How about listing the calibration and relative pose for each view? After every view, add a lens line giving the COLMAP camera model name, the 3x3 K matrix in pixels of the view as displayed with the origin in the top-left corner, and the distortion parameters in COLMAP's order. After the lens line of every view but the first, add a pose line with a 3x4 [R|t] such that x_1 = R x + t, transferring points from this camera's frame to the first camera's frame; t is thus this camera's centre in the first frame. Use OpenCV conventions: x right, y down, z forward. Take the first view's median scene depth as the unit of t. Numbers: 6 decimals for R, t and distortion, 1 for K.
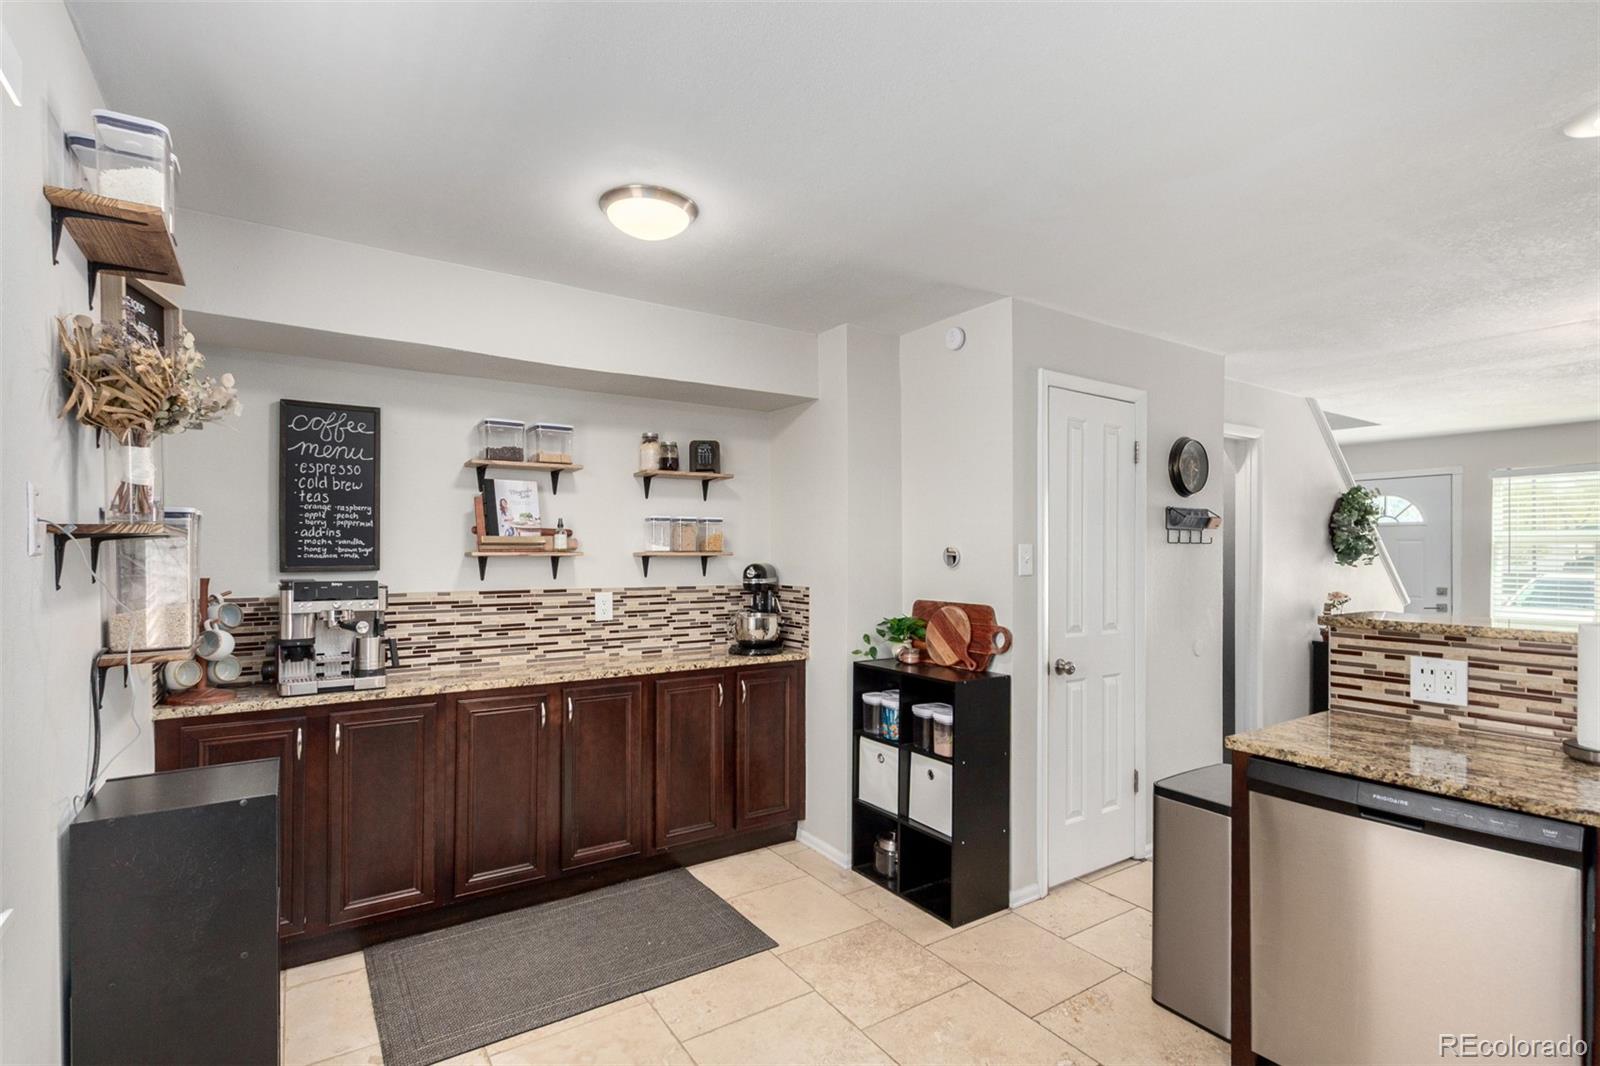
lens RADIAL K [[745.5, 0, 807.3], [0, 745.5, 549.6], [0, 0, 1]] dist [0.006748, -0.003492]
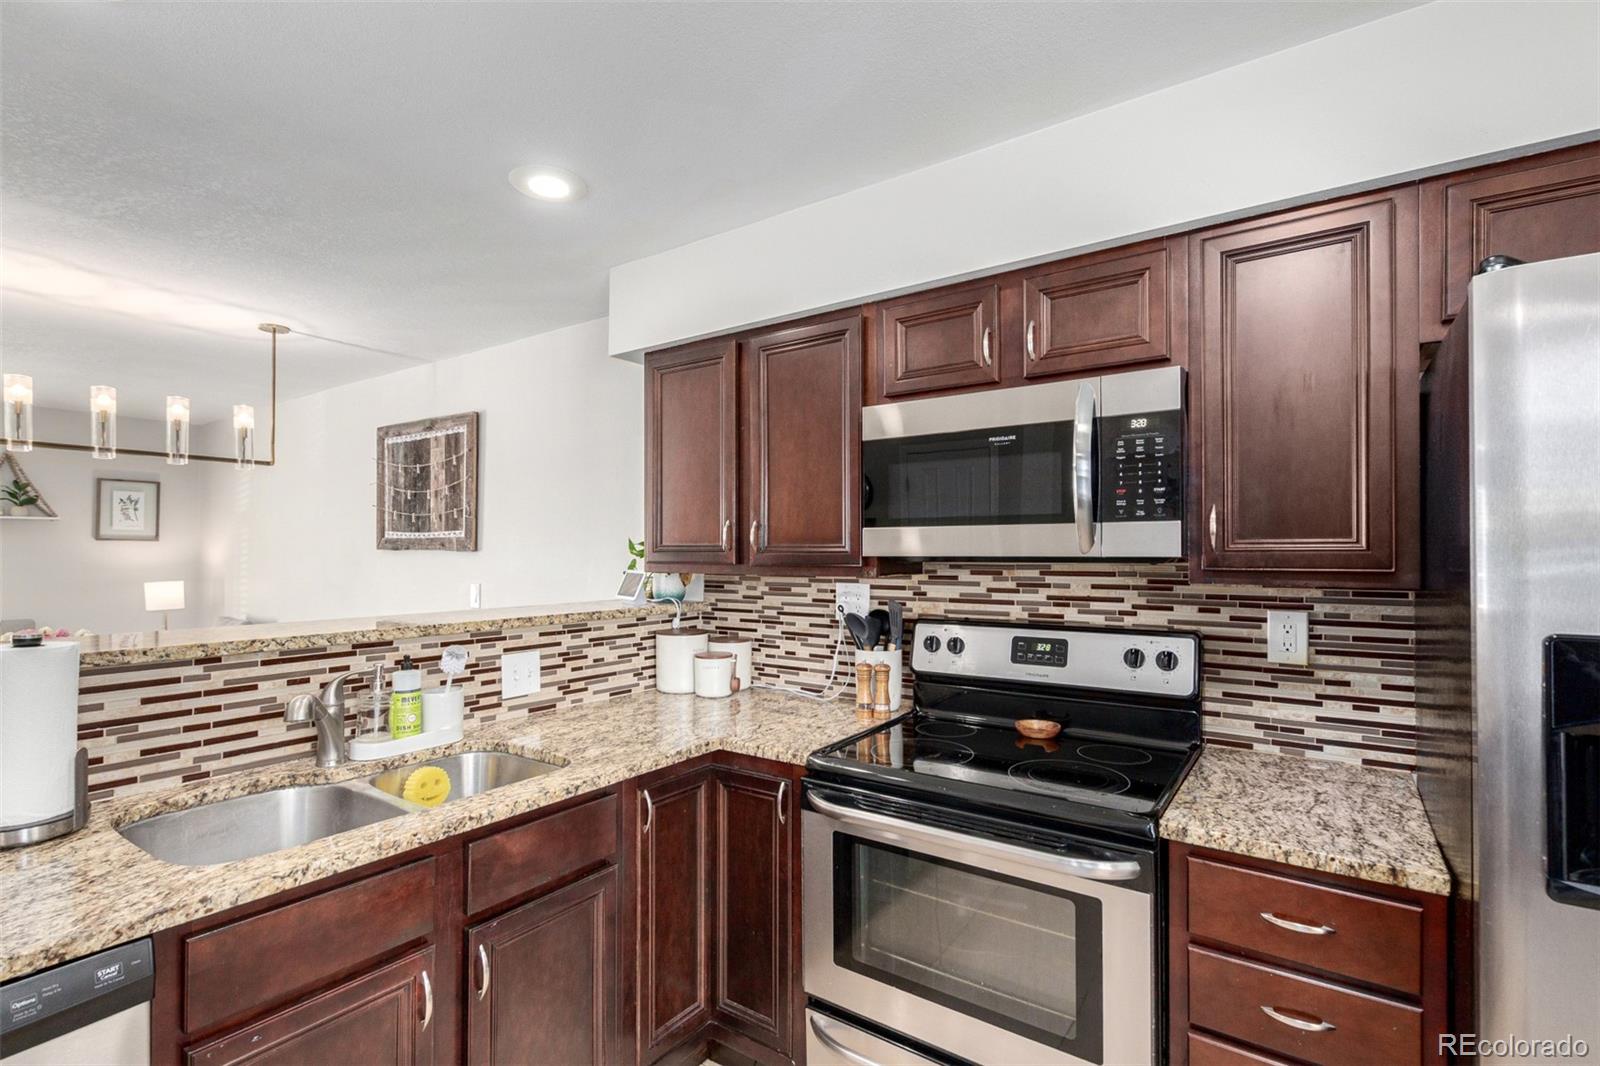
lens RADIAL K [[745.5, 0, 802.3], [0, 745.5, 543.3], [0, 0, 1]] dist [0.006748, -0.003492]
pose [[-0.354499, 0.007389, 0.935027, 0.079994], [-0.006445, 0.999926, -0.010345, 0.002877], [-0.935034, -0.009694, -0.354425, 0.331029]]
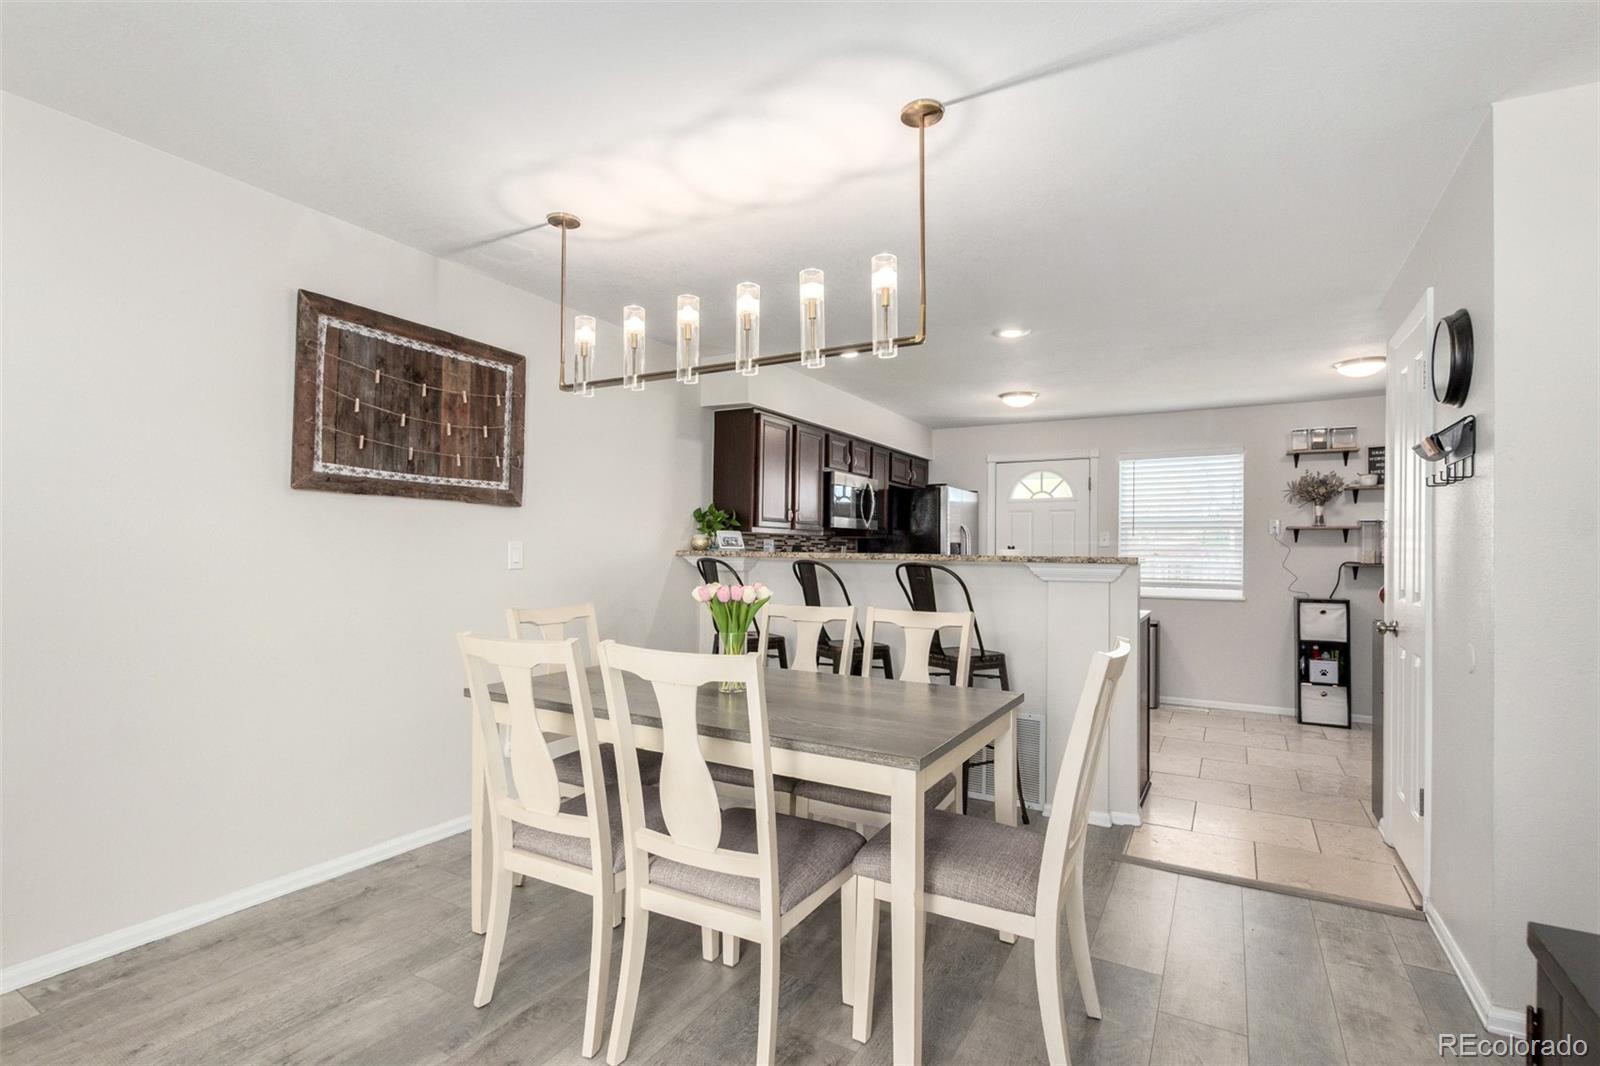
lens RADIAL K [[745.5, 0, 796.9], [0, 745.5, 532.5], [0, 0, 1]] dist [0.006748, -0.003492]
pose [[-0.899937, -0.026234, -0.435230, 1.565598], [-0.015316, 0.999474, -0.028574, 0.073553], [0.435750, -0.019049, -0.899866, 1.635757]]
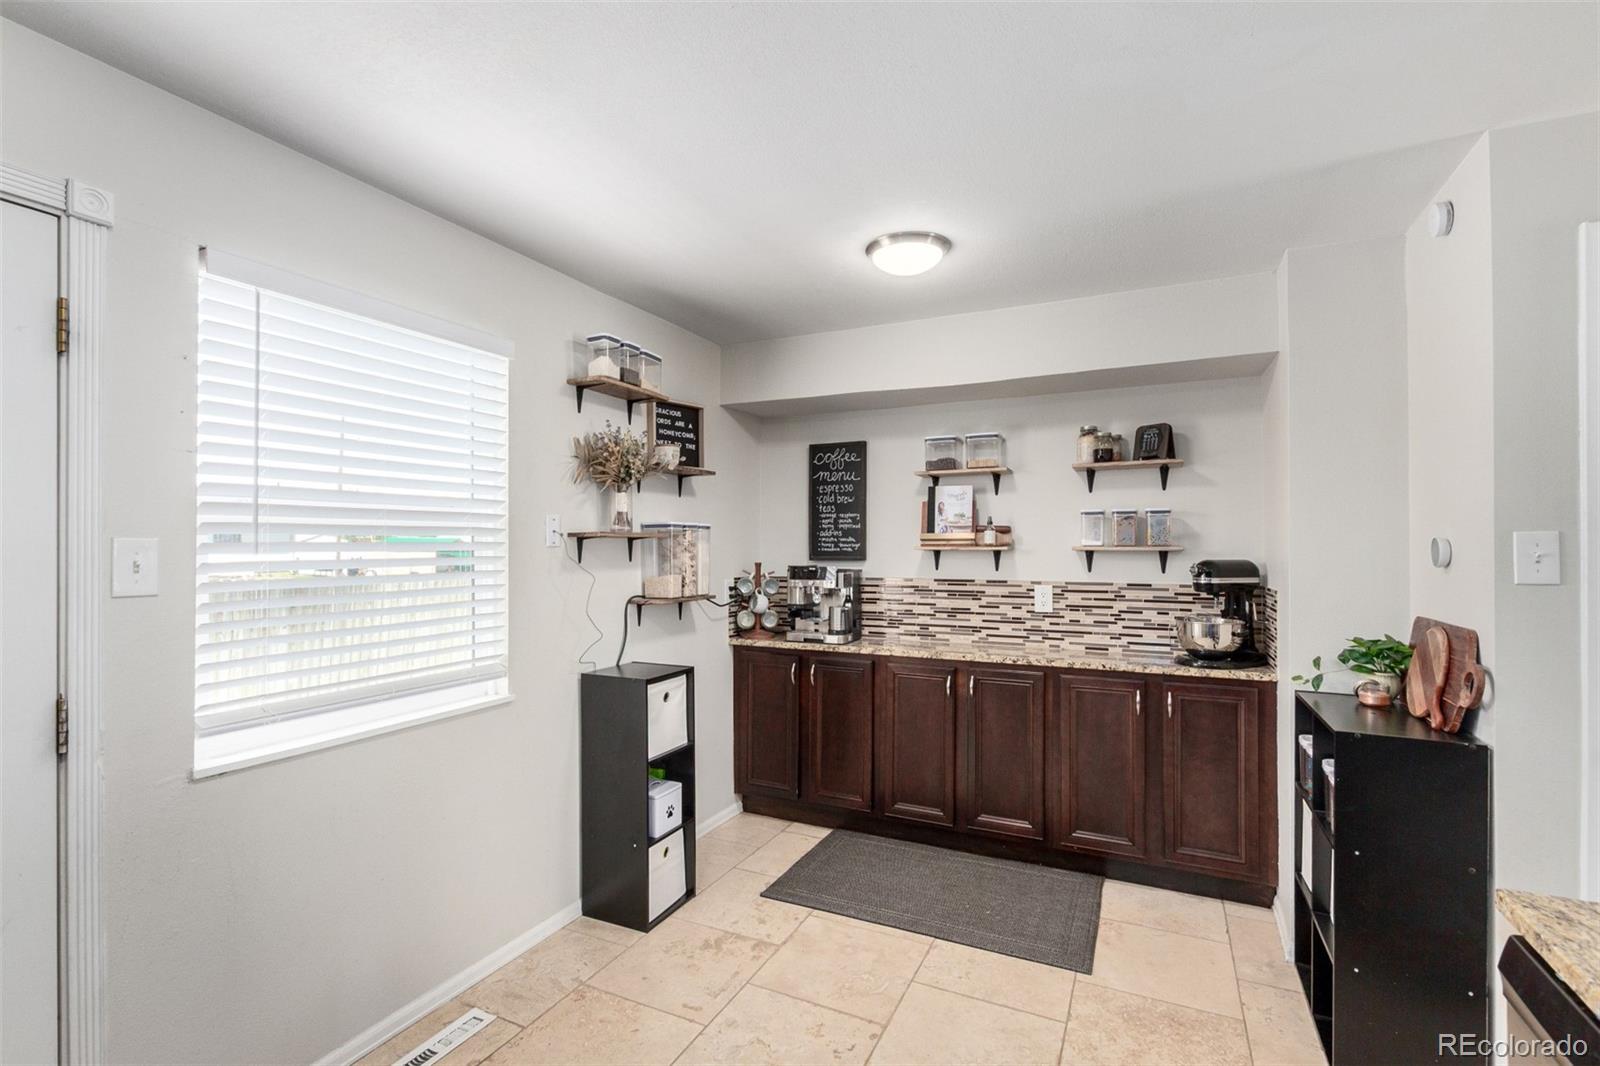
lens RADIAL K [[745.5, 0, 801.6], [0, 745.5, 539.1], [0, 0, 1]] dist [0.006748, -0.003492]
pose [[0.509209, -0.010830, -0.860574, 0.519577], [0.001801, 0.999932, -0.011518, 0.004846], [0.860641, 0.004315, 0.509194, 0.202280]]
